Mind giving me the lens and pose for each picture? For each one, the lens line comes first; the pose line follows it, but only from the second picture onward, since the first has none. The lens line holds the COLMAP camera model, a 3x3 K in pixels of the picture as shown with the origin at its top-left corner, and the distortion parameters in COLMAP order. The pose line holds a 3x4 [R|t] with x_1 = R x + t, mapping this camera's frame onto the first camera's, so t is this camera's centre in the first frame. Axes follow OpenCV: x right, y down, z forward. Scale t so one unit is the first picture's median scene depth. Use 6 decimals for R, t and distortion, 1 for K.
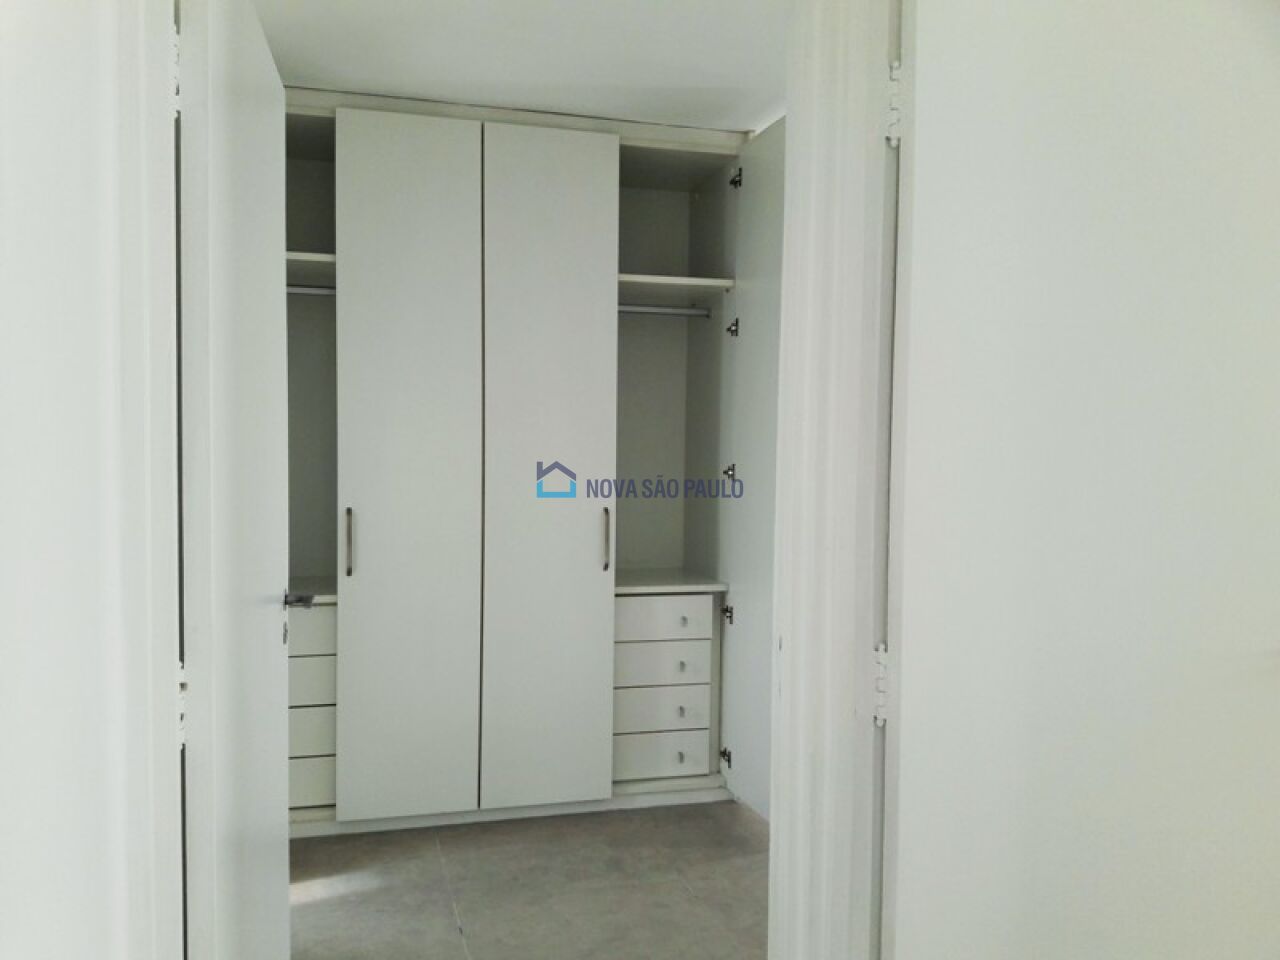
lens RADIAL K [[1043.6, 0, 640.0], [0, 1043.6, 480.0], [0, 0, 1]] dist [0.015127, -0.063257]
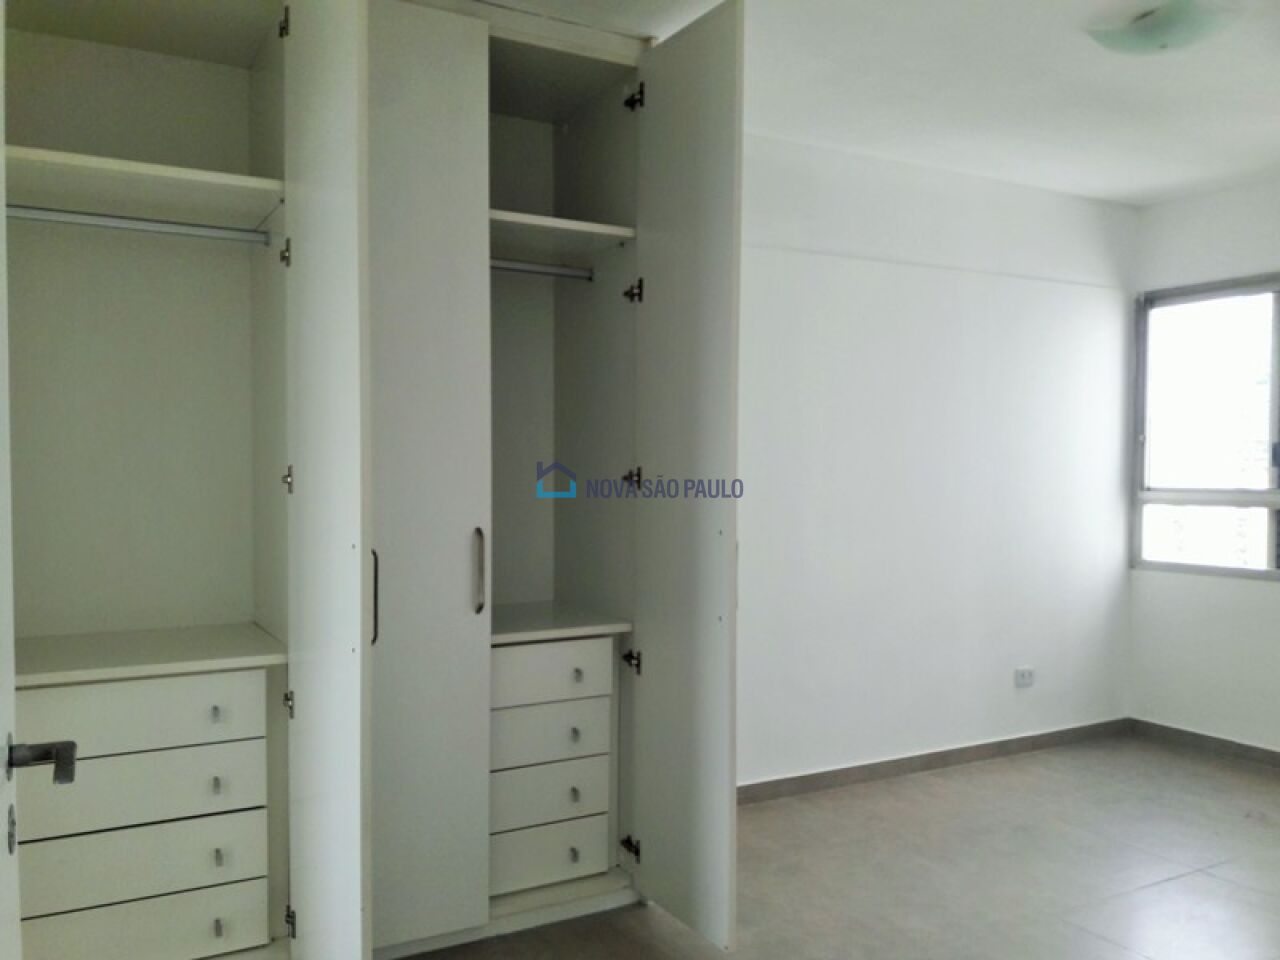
lens RADIAL K [[1043.6, 0, 640.0], [0, 1043.6, 480.0], [0, 0, 1]] dist [0.015127, -0.063257]
pose [[0.971934, -0.013597, 0.234860, -0.090346], [0.016797, 0.999791, -0.011631, 0.003744], [-0.234653, 0.015249, 0.971960, 0.252755]]
